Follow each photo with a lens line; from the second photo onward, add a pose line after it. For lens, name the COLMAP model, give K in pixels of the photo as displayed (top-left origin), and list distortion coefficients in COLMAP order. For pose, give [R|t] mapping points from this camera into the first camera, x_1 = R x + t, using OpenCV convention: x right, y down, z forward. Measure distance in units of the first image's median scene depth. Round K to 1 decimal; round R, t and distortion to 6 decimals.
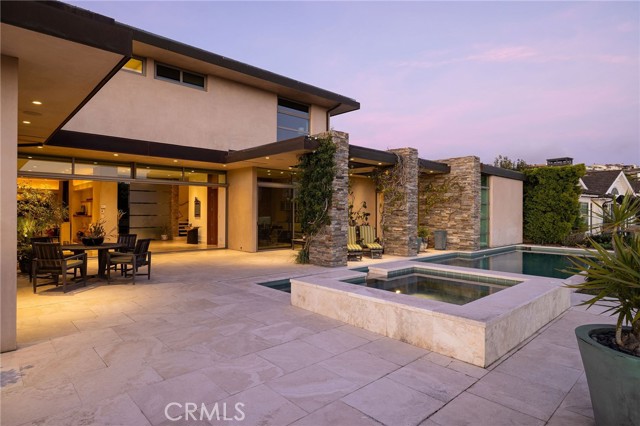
lens RADIAL K [[356.8, 0, 320.0], [0, 356.8, 213.0], [0, 0, 1]] dist [0.000667, -0.000128]
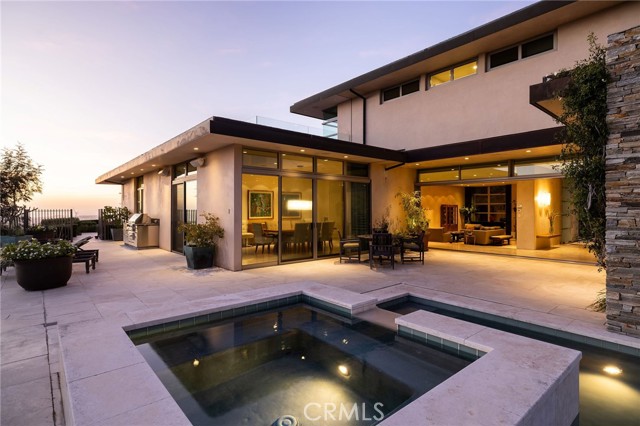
lens RADIAL K [[334.0, 0, 320.0], [0, 334.0, 213.0], [0, 0, 1]] dist [0.000954, 0.000484]
pose [[-0.047796, 0.004442, -0.998847, 0.471756], [-0.003284, 0.999984, 0.004605, -0.001228], [0.998852, 0.003501, -0.047780, 0.620417]]
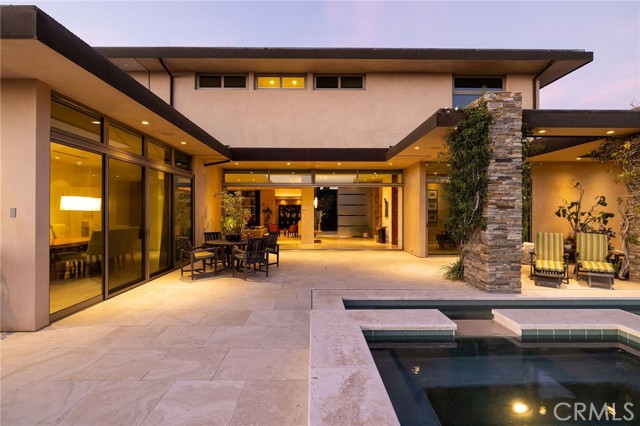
lens RADIAL K [[306.2, 0, 320.0], [0, 306.2, 213.0], [0, 0, 1]] dist [-0.004480, -0.000004]
pose [[0.737385, -0.002020, -0.675470, 0.185873], [0.000731, 0.999997, -0.002194, 0.000927], [0.675472, 0.001124, 0.737384, 0.335151]]
